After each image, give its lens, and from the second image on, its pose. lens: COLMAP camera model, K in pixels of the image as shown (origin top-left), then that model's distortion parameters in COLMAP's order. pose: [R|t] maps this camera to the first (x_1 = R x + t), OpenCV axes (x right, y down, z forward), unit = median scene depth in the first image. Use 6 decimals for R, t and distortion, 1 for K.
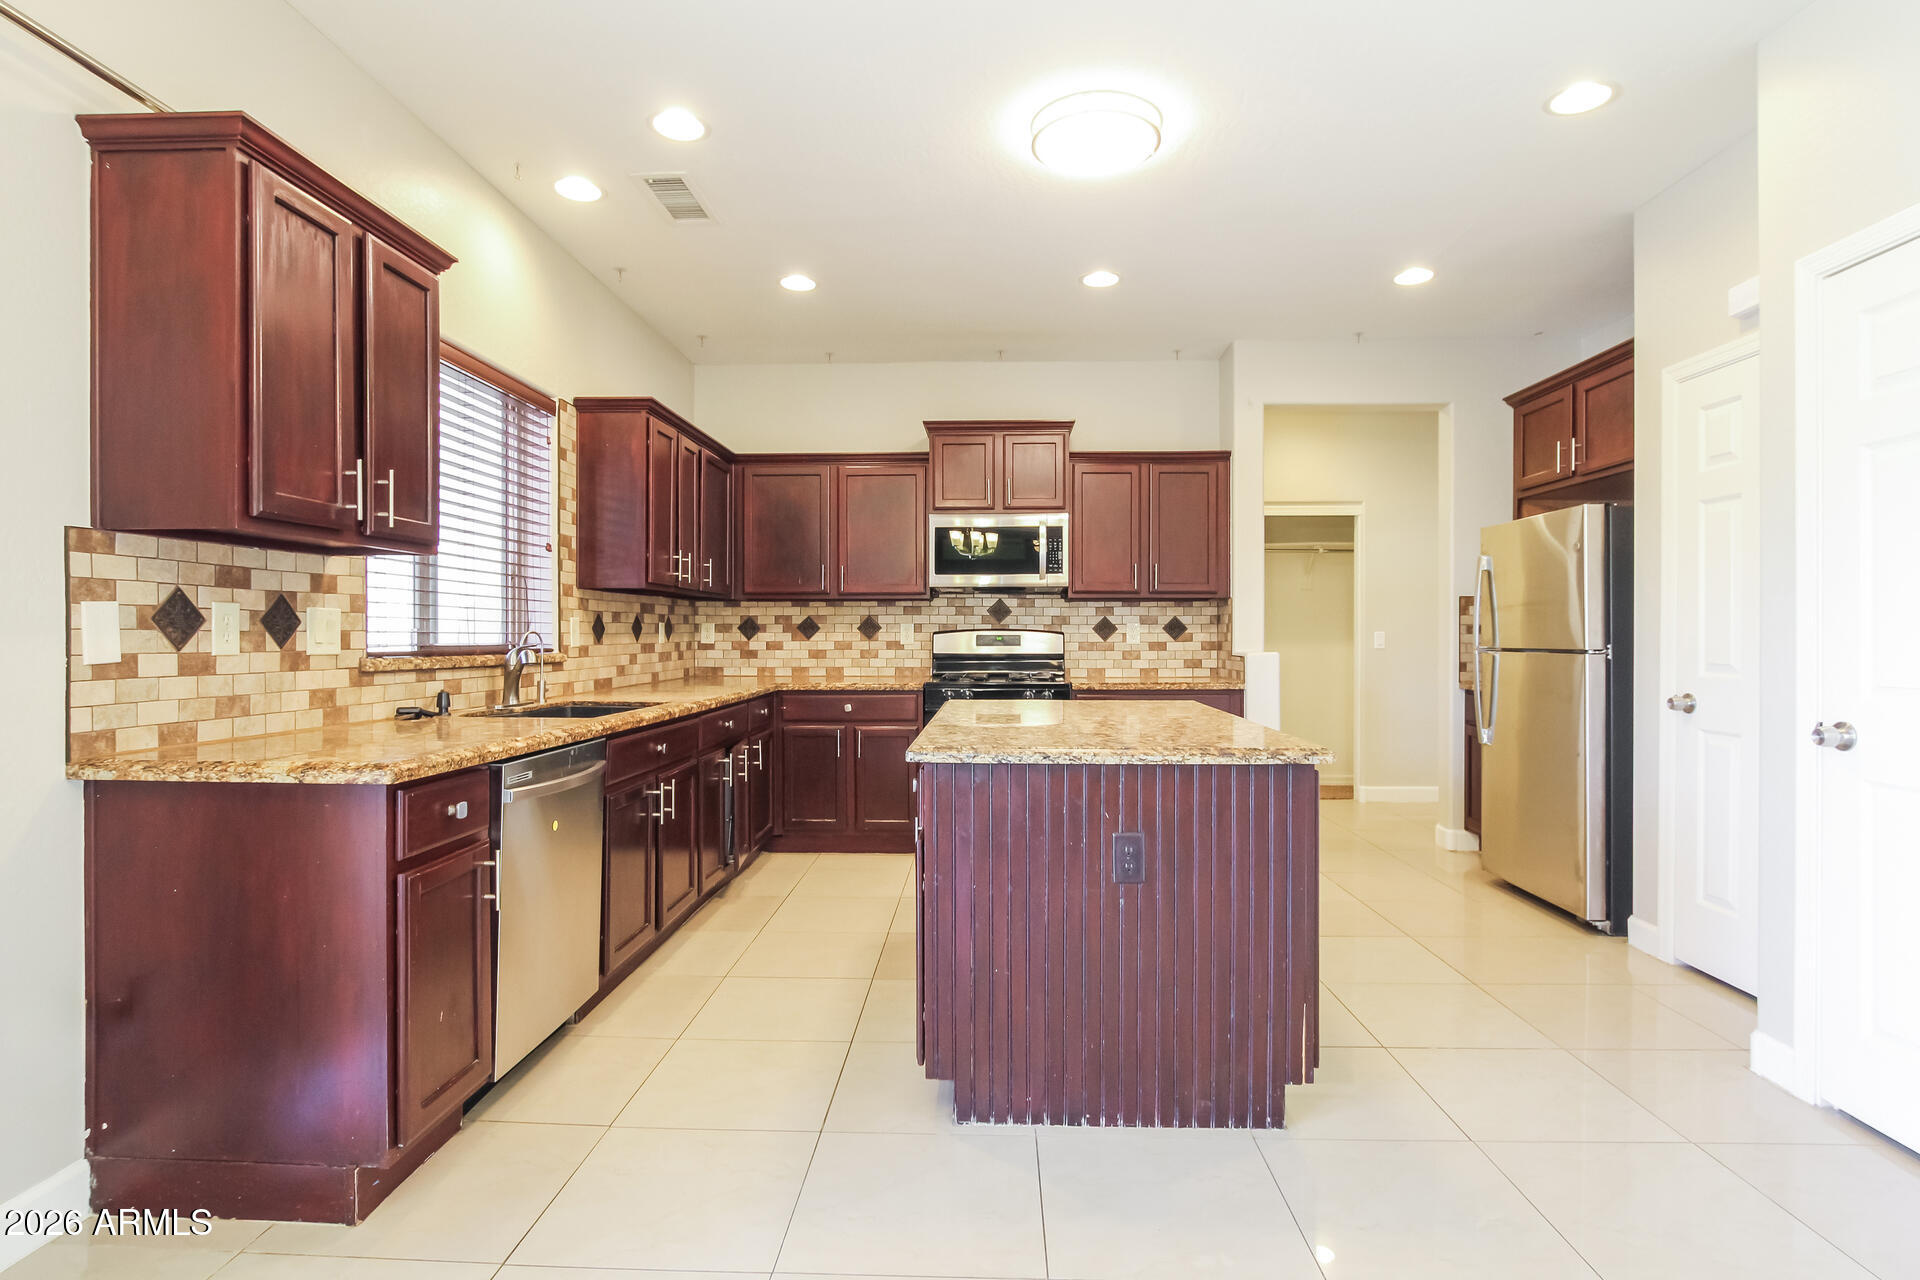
lens RADIAL K [[991.0, 0, 964.7], [0, 991.0, 632.4], [0, 0, 1]] dist [-0.010490, 0.003201]
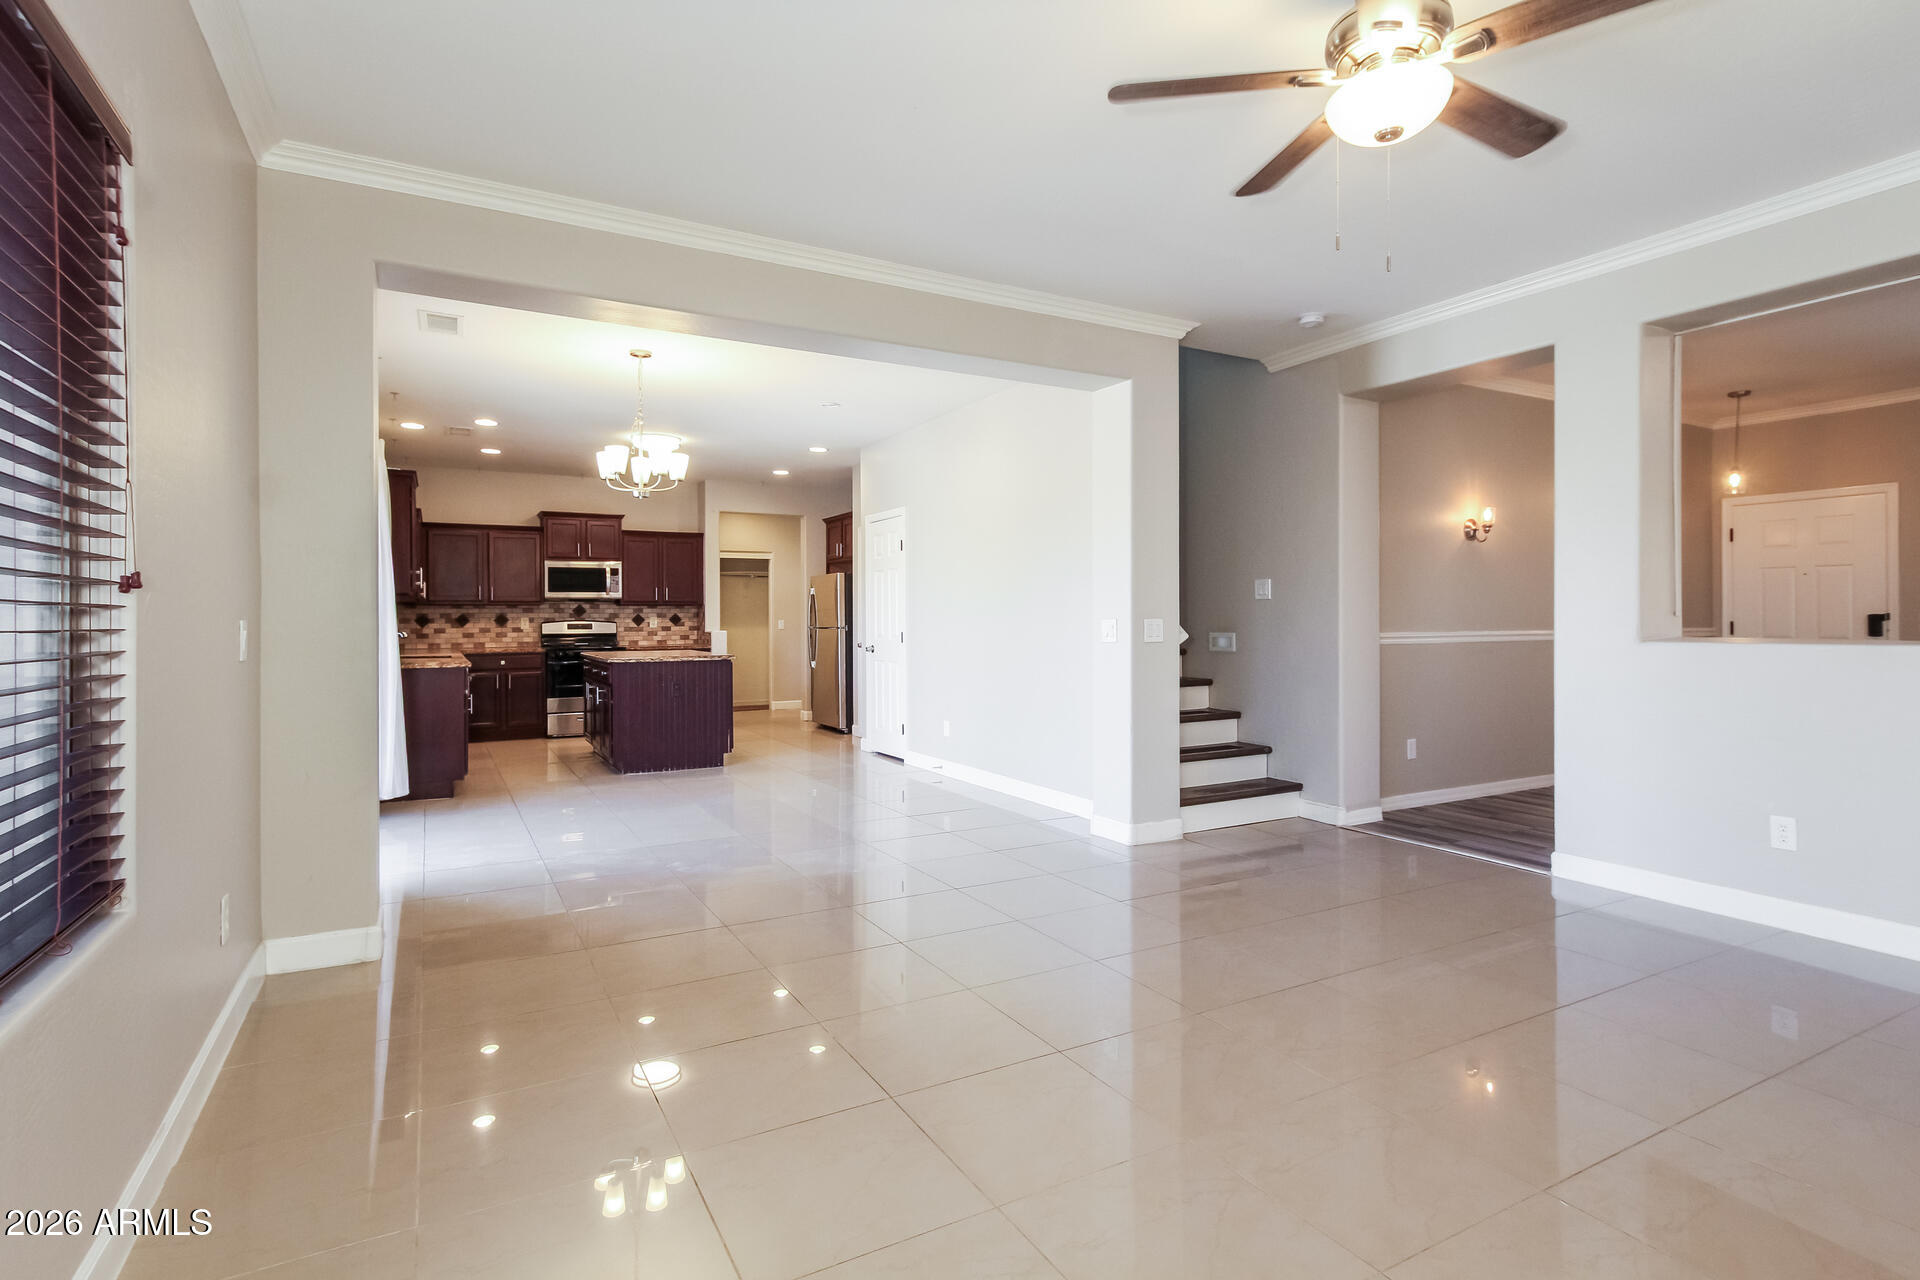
lens RADIAL K [[991.0, 0, 968.4], [0, 991.0, 626.6], [0, 0, 1]] dist [-0.010490, 0.003201]
pose [[0.863422, -0.009793, 0.504387, -0.275005], [0.007726, 0.999951, 0.006190, 0.002283], [-0.504423, -0.001448, 0.863456, -0.983616]]
